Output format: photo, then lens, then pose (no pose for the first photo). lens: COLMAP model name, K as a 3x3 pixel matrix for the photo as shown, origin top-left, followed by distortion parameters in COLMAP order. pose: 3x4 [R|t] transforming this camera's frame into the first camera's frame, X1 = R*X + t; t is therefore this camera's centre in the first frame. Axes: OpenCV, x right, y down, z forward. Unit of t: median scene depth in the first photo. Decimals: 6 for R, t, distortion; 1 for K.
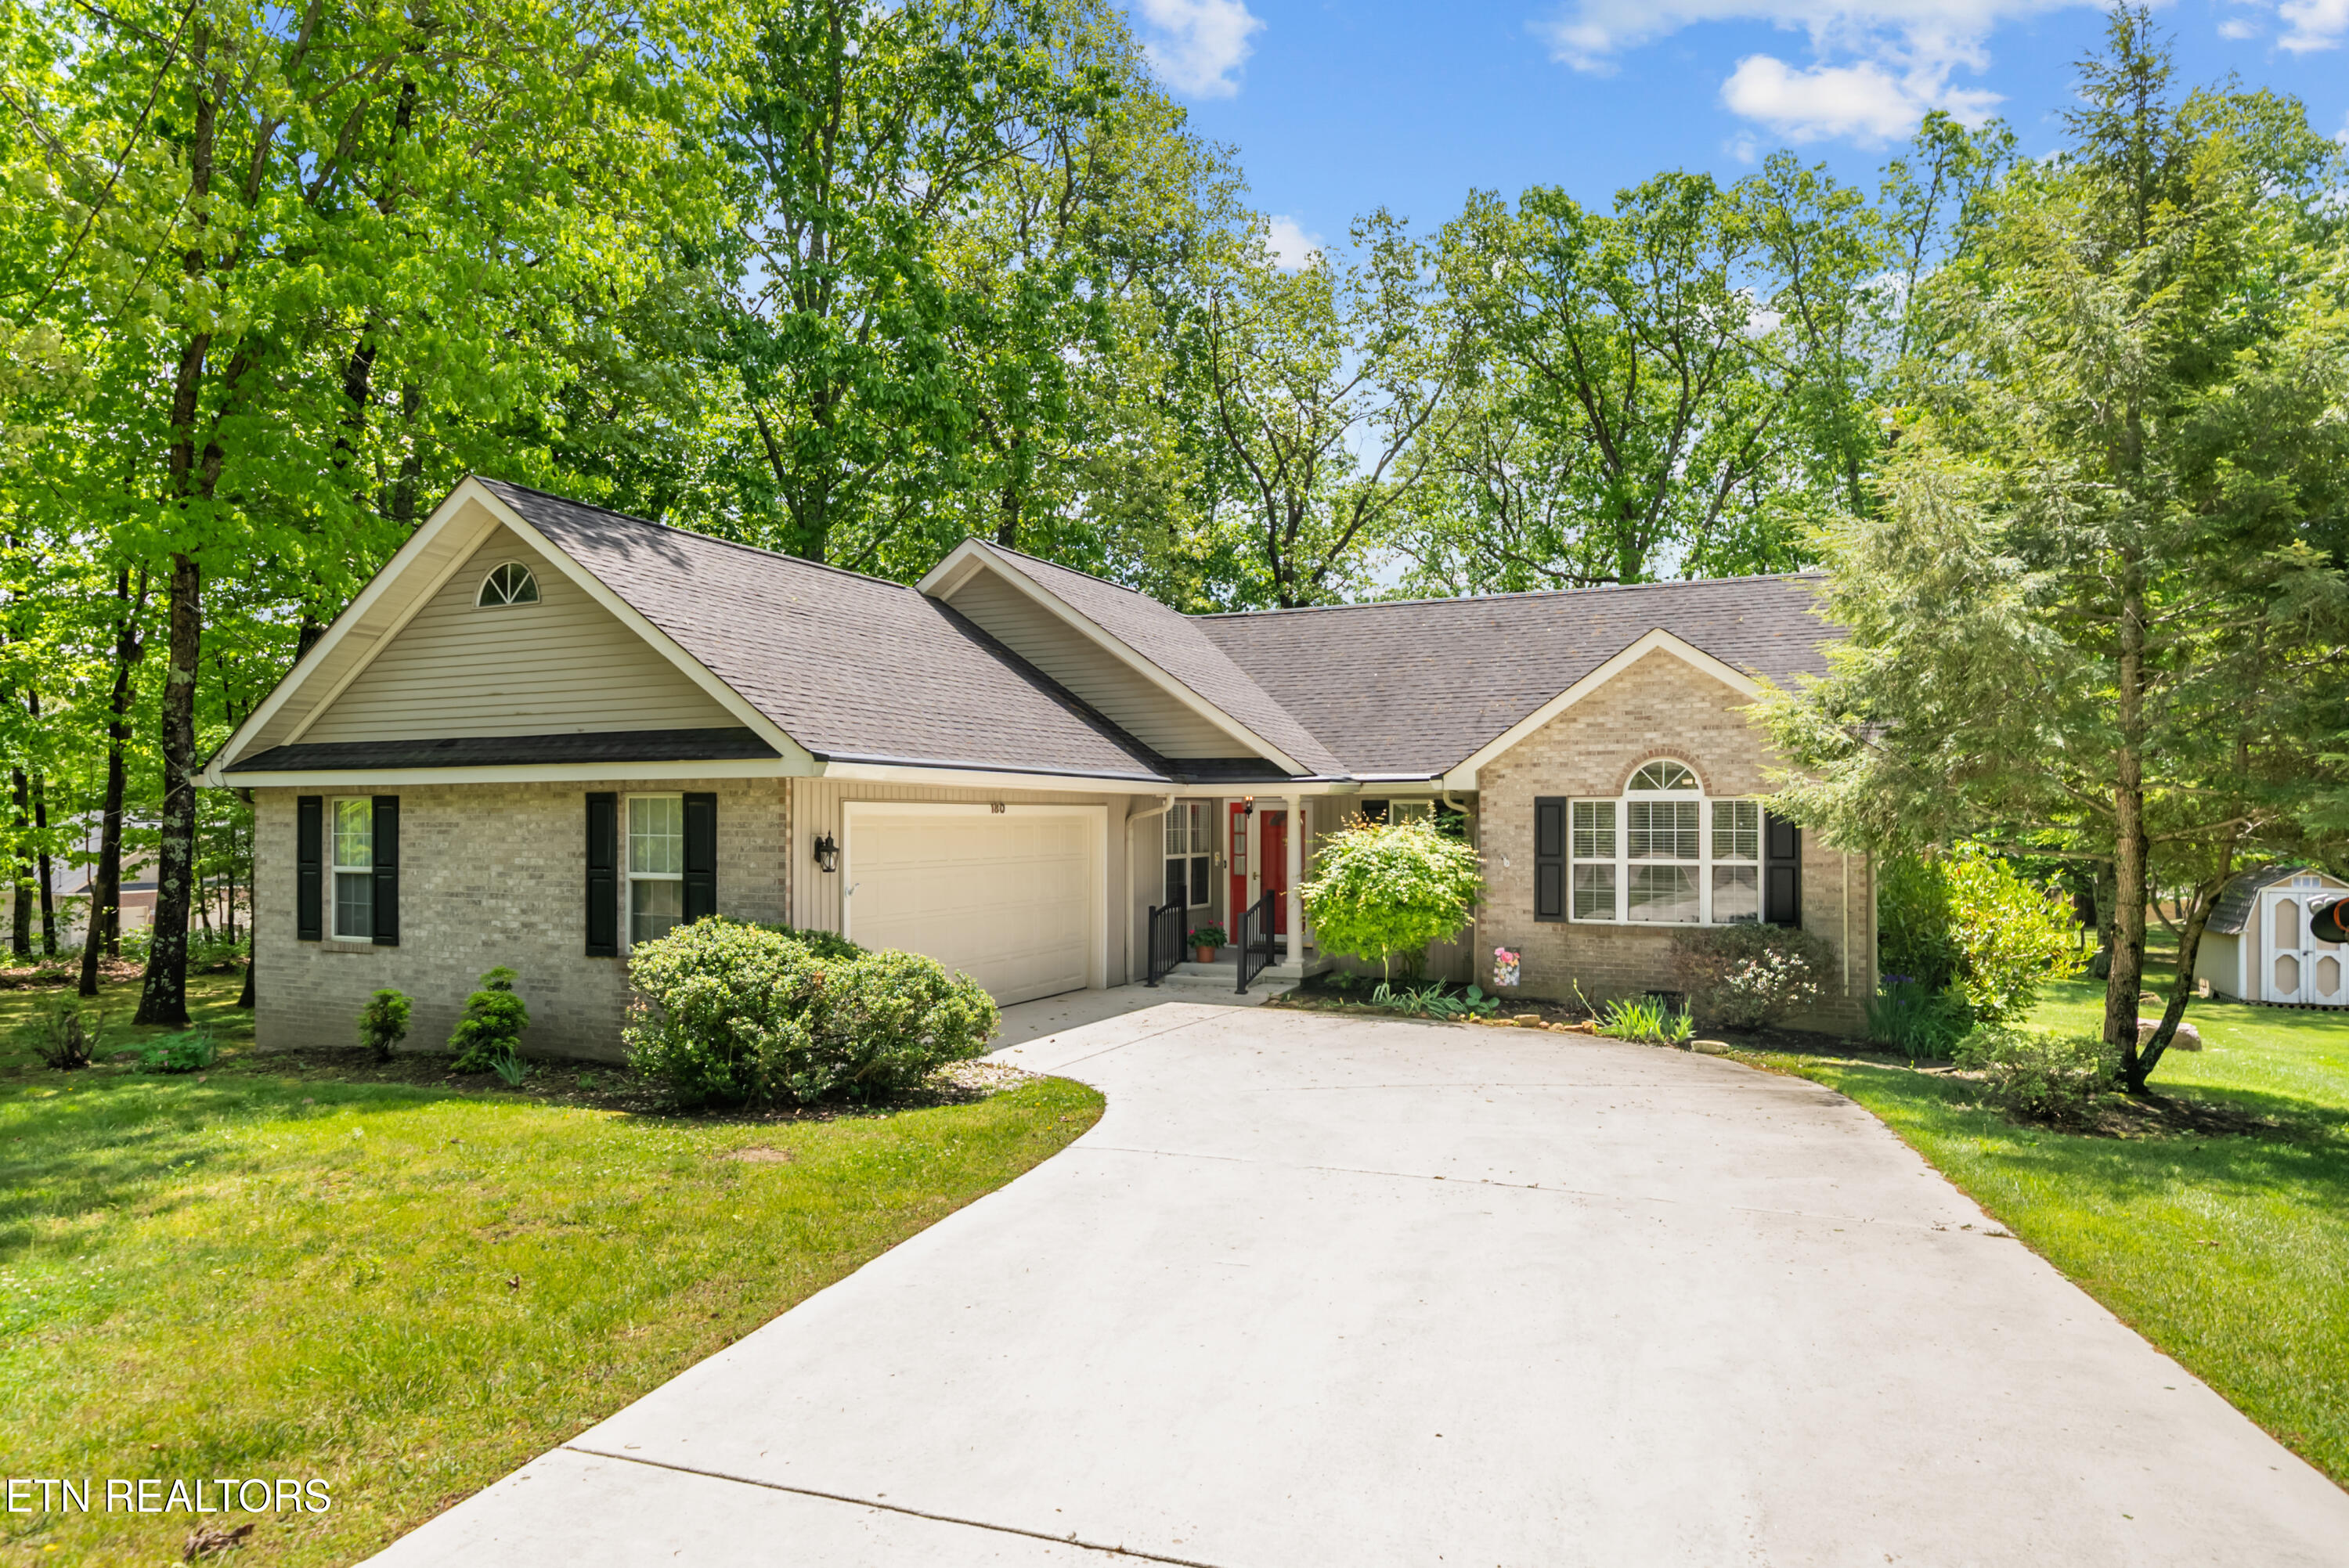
lens RADIAL K [[1387.1, 0, 1166.3], [0, 1387.1, 809.3], [0, 0, 1]] dist [0.005656, 0.001233]
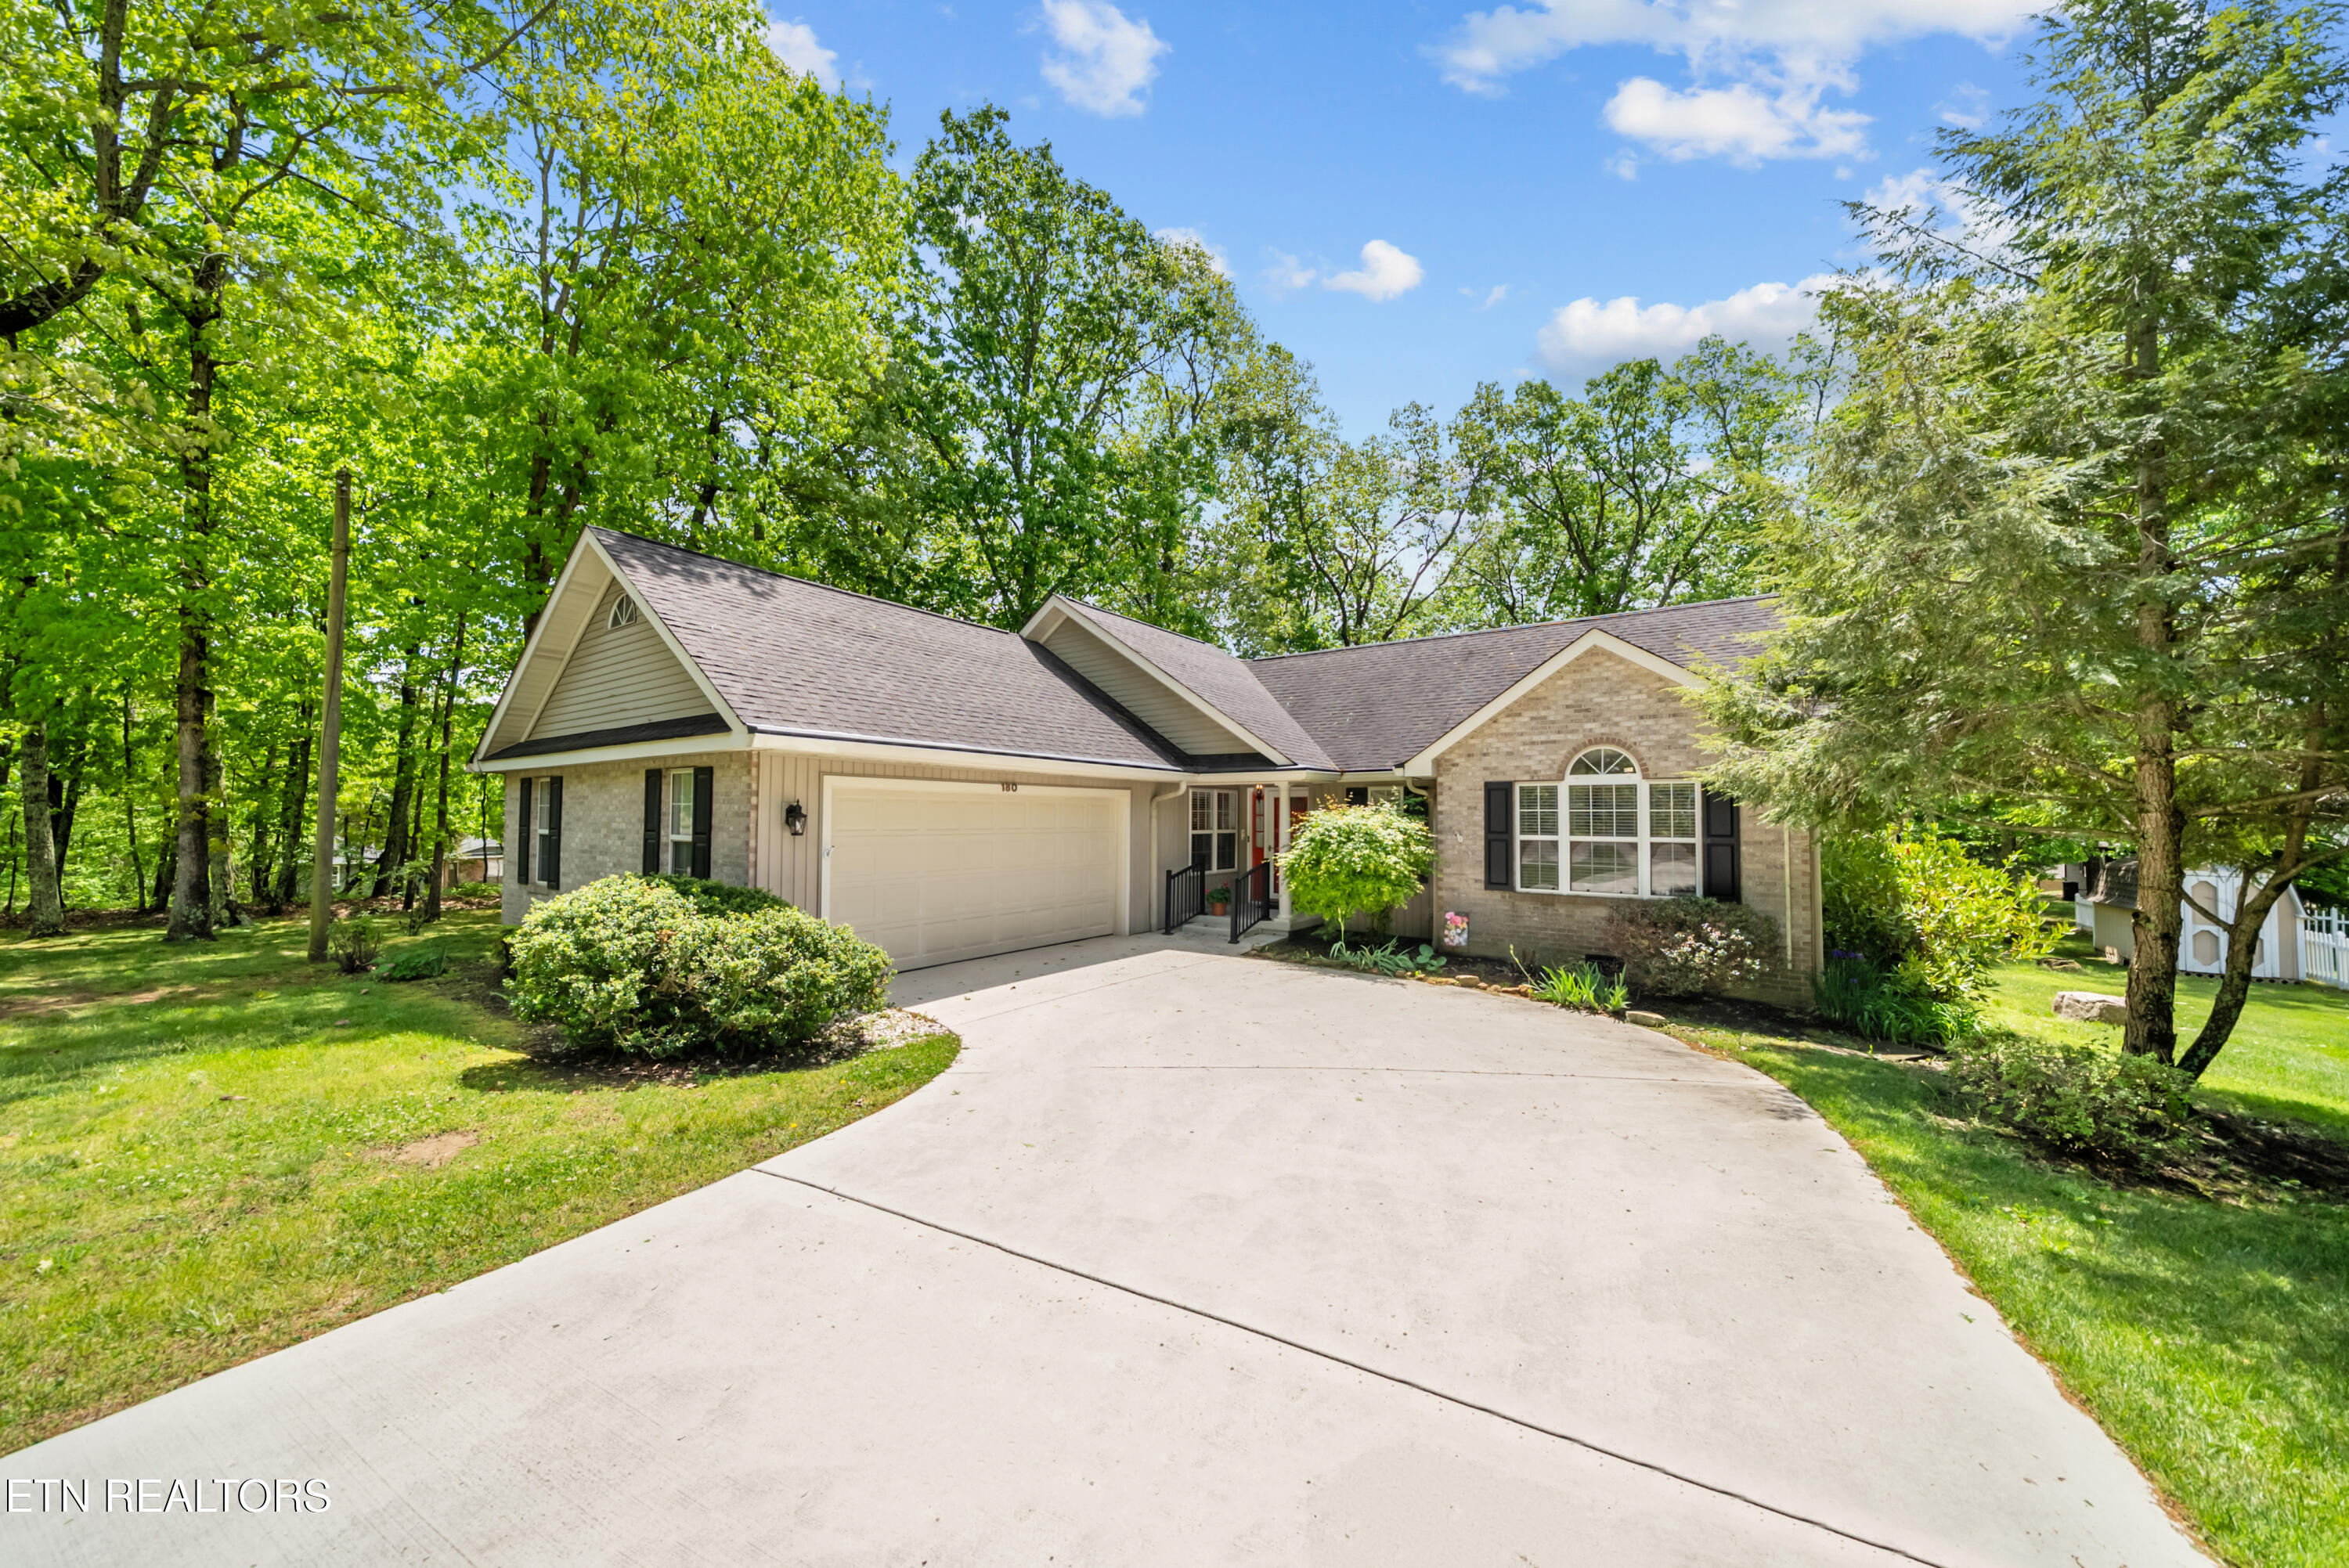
lens RADIAL K [[806.0, 0, 1174.5], [0, 806.0, 784.0], [0, 0, 1]] dist [-0.000357, 0.000050]
pose [[0.984208, -0.000027, -0.177015, 0.132804], [-0.005960, 0.999428, -0.033292, 0.017236], [0.176915, 0.033822, 0.983645, 0.298165]]
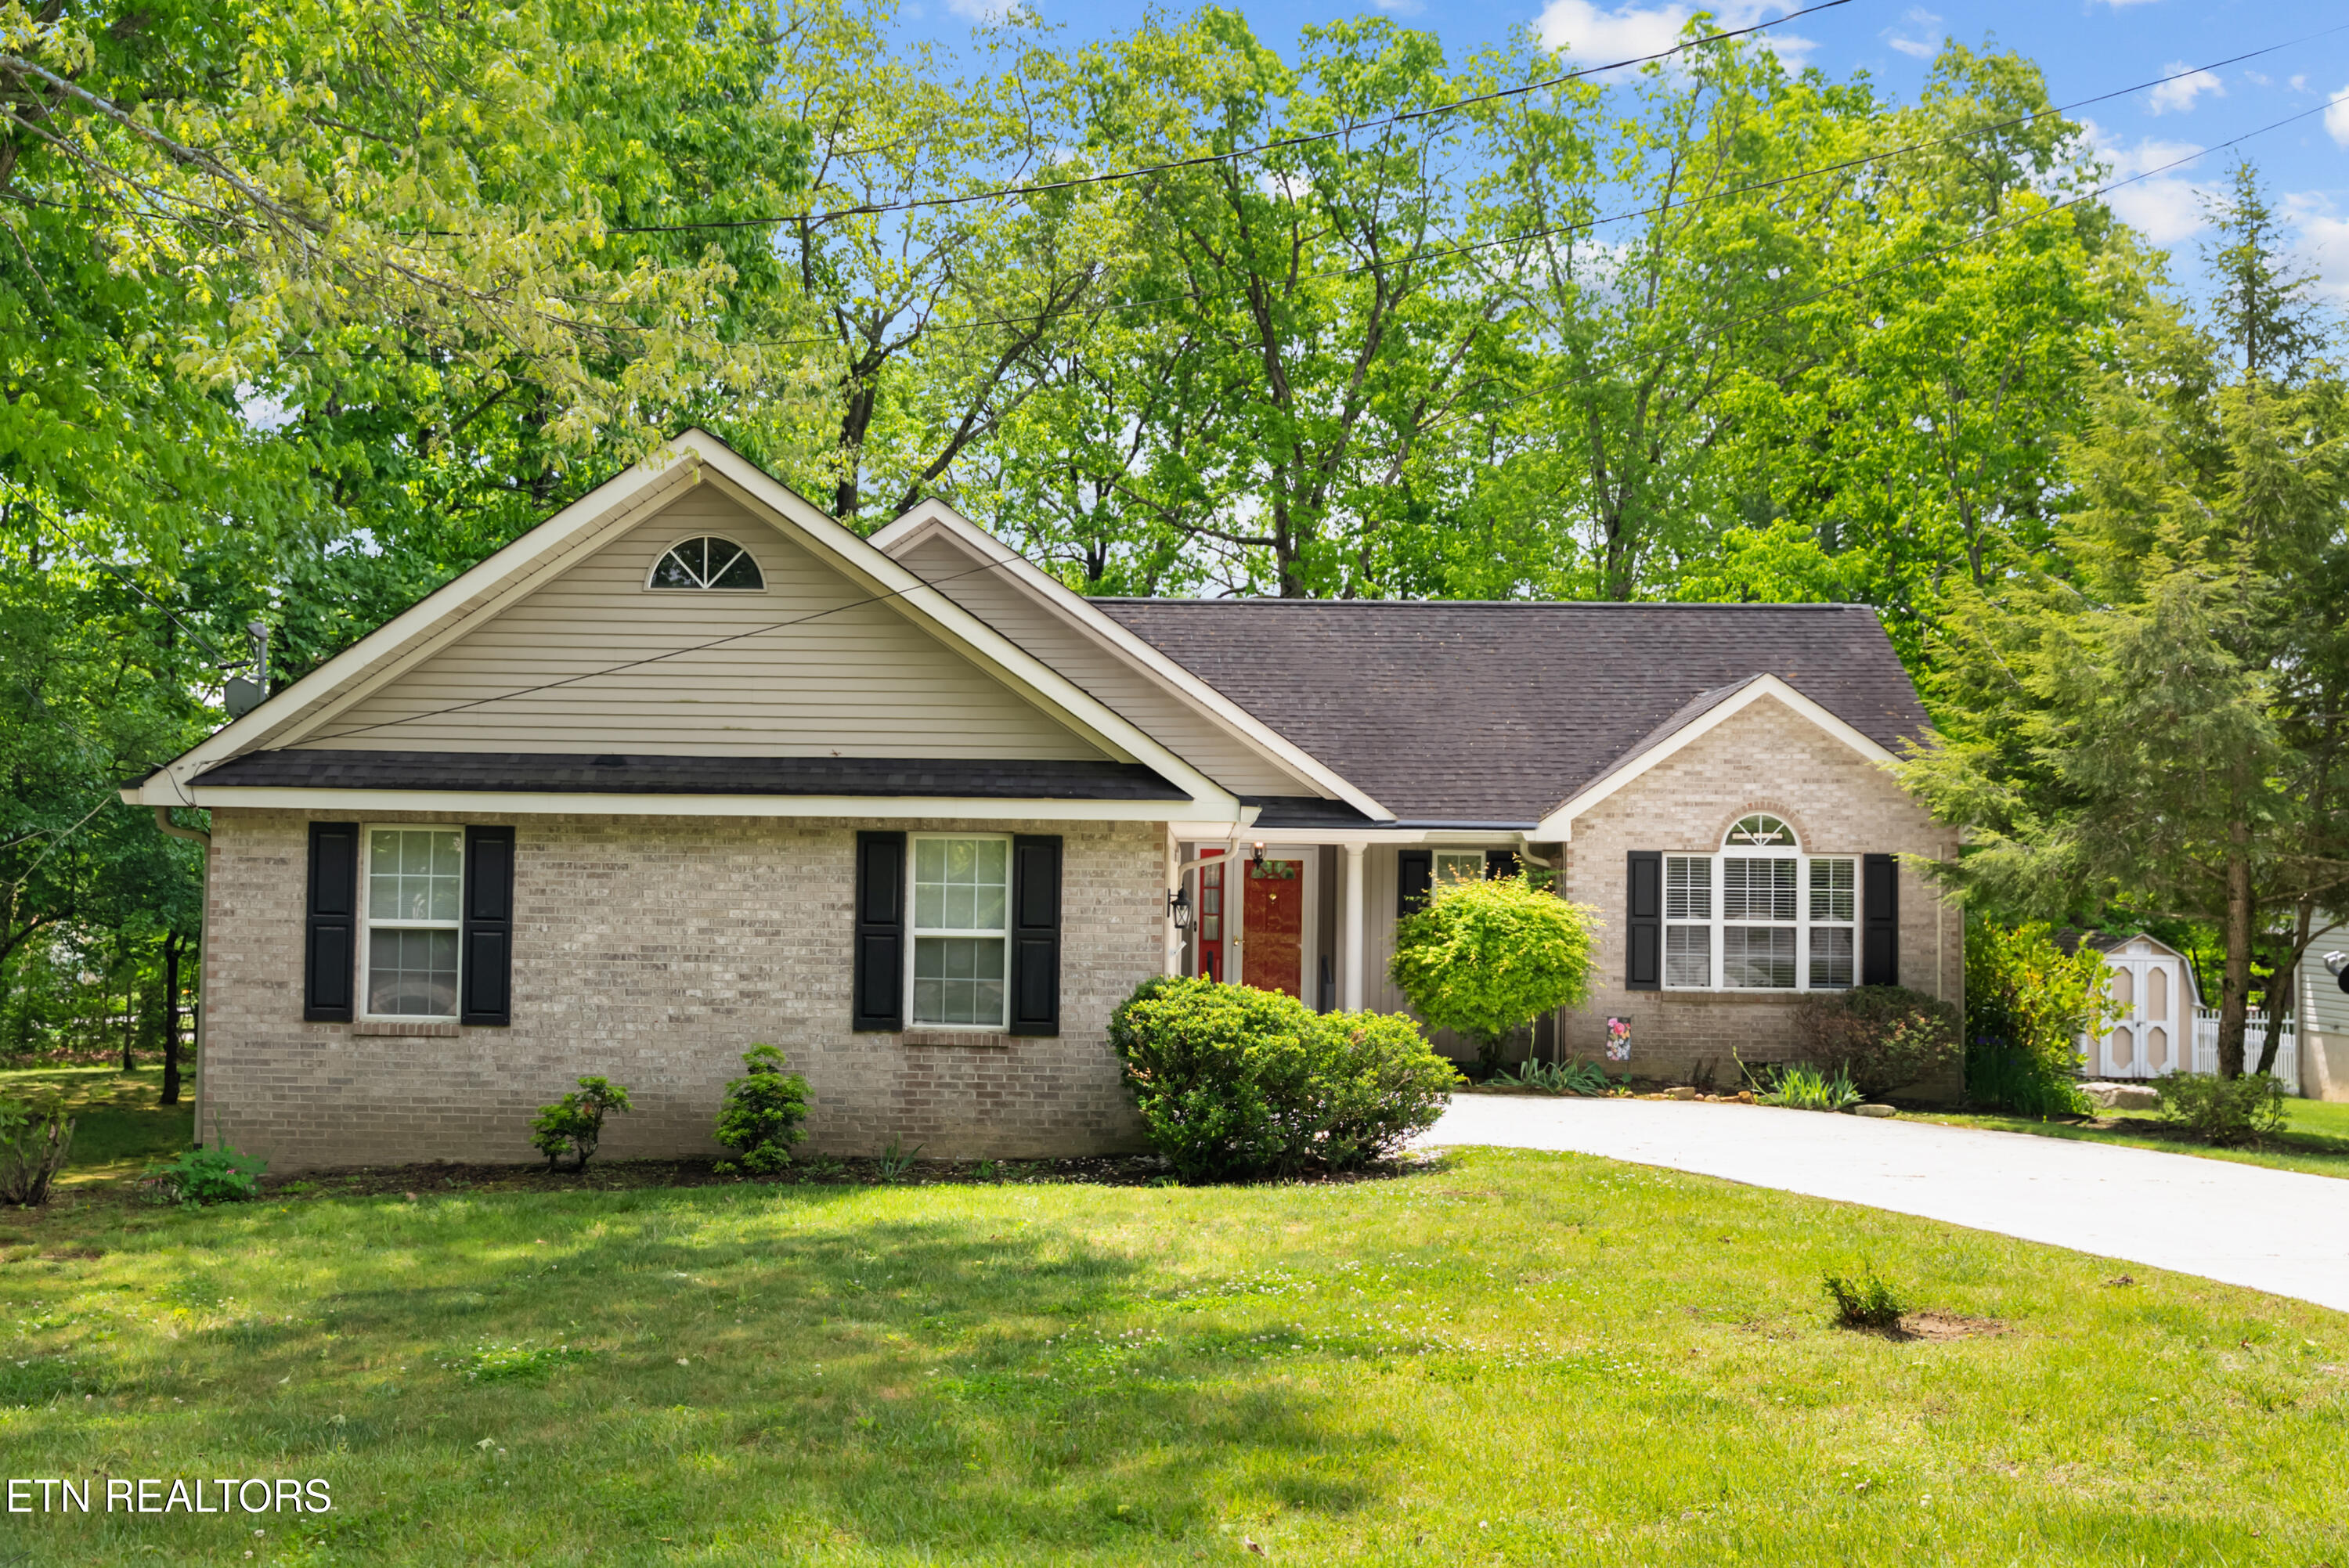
lens RADIAL K [[2329.3, 0, 1174.5], [0, 2329.3, 784.0], [0, 0, 1]] dist [-0.032945, -0.006231]
pose [[0.911690, 0.028902, 0.409861, -0.634613], [-0.018111, 0.999380, -0.030187, -0.001139], [-0.410480, 0.020098, 0.911648, -0.257550]]
